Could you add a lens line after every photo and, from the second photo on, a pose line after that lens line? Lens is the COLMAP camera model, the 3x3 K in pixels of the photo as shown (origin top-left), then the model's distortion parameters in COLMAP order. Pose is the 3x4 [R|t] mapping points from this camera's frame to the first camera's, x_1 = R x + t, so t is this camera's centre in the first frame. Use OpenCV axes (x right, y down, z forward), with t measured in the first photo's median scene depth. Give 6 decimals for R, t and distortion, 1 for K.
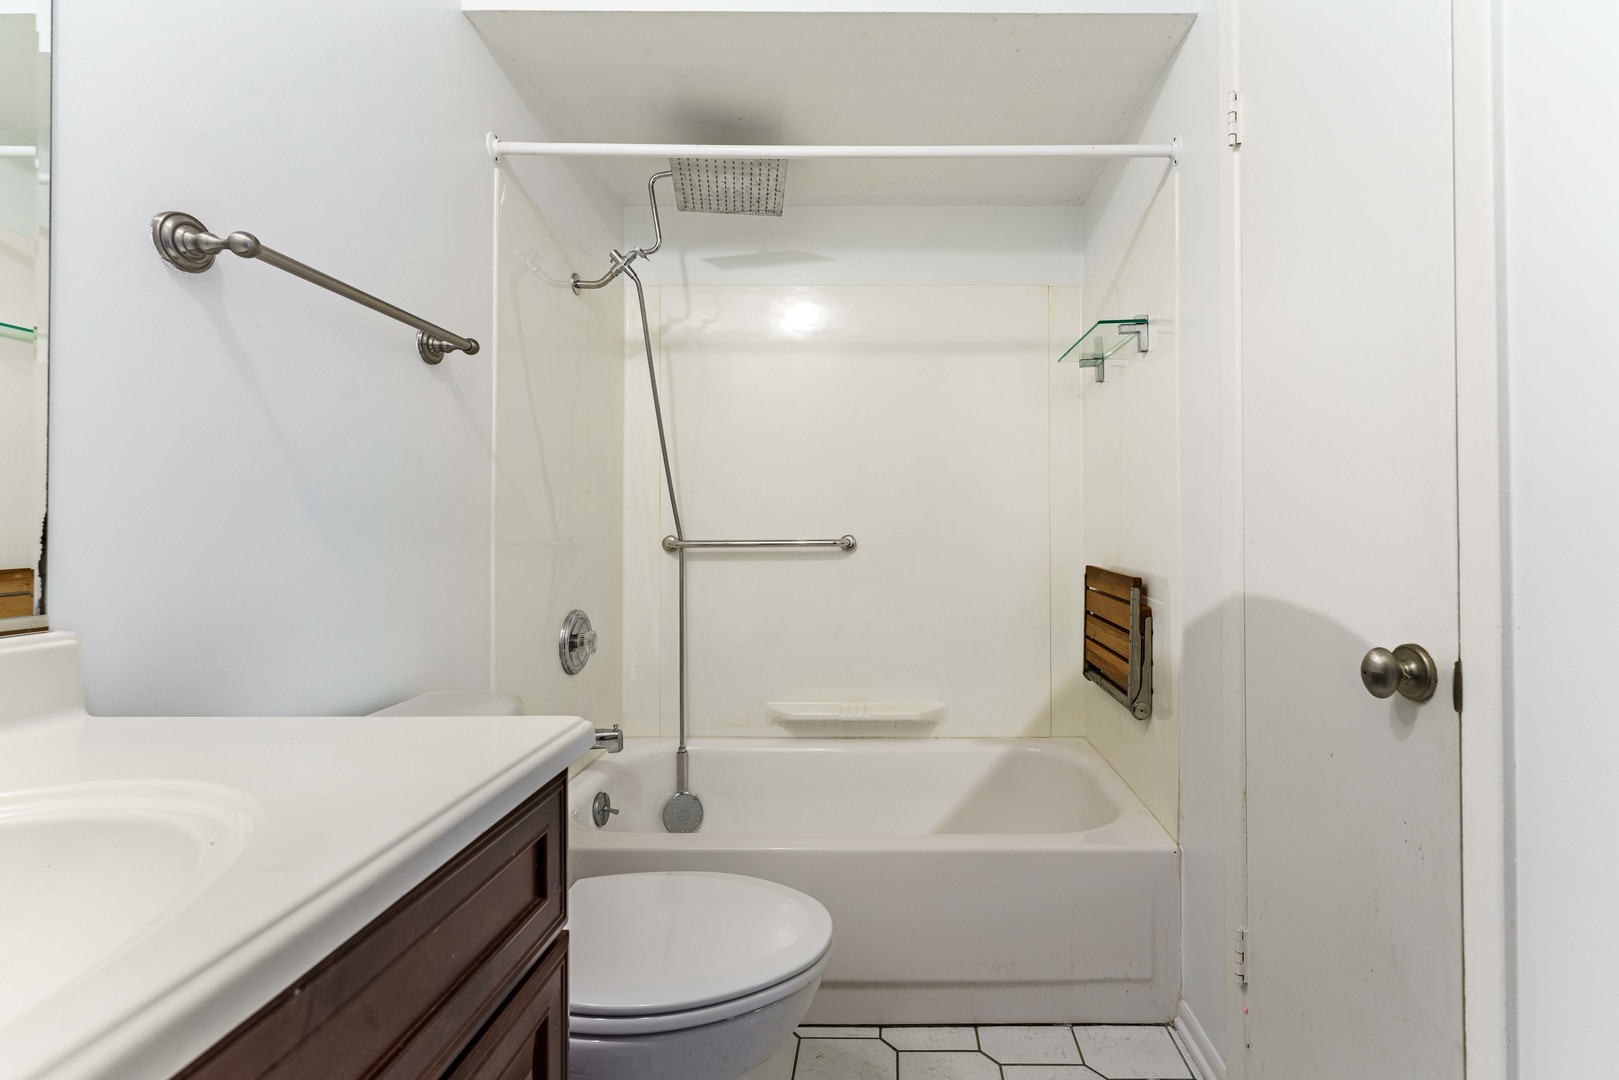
lens RADIAL K [[705.3, 0, 809.9], [0, 705.3, 535.6], [0, 0, 1]] dist [-0.000643, -0.000399]
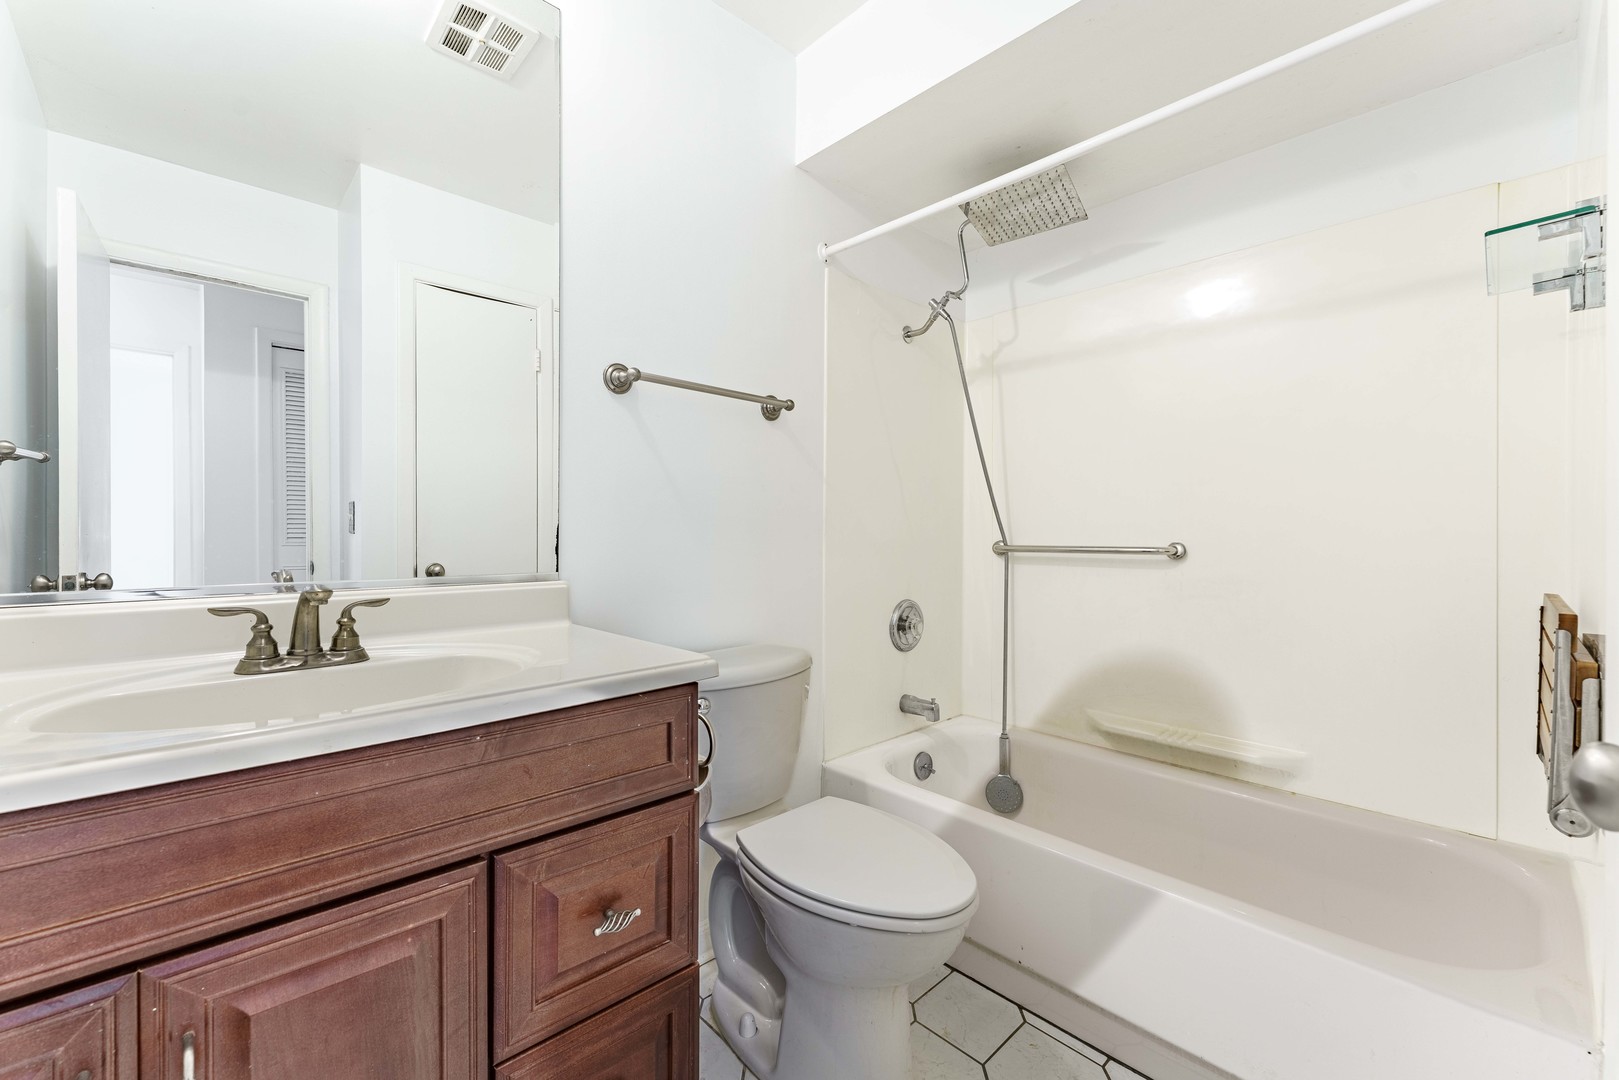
lens RADIAL K [[665.4, 0, 820.8], [0, 665.4, 546.0], [0, 0, 1]] dist [0.000858, -0.000006]
pose [[0.692891, 0.019563, -0.720777, 0.387234], [-0.013837, 0.999809, 0.013836, -0.001727], [0.720909, 0.000387, 0.693029, 0.083146]]
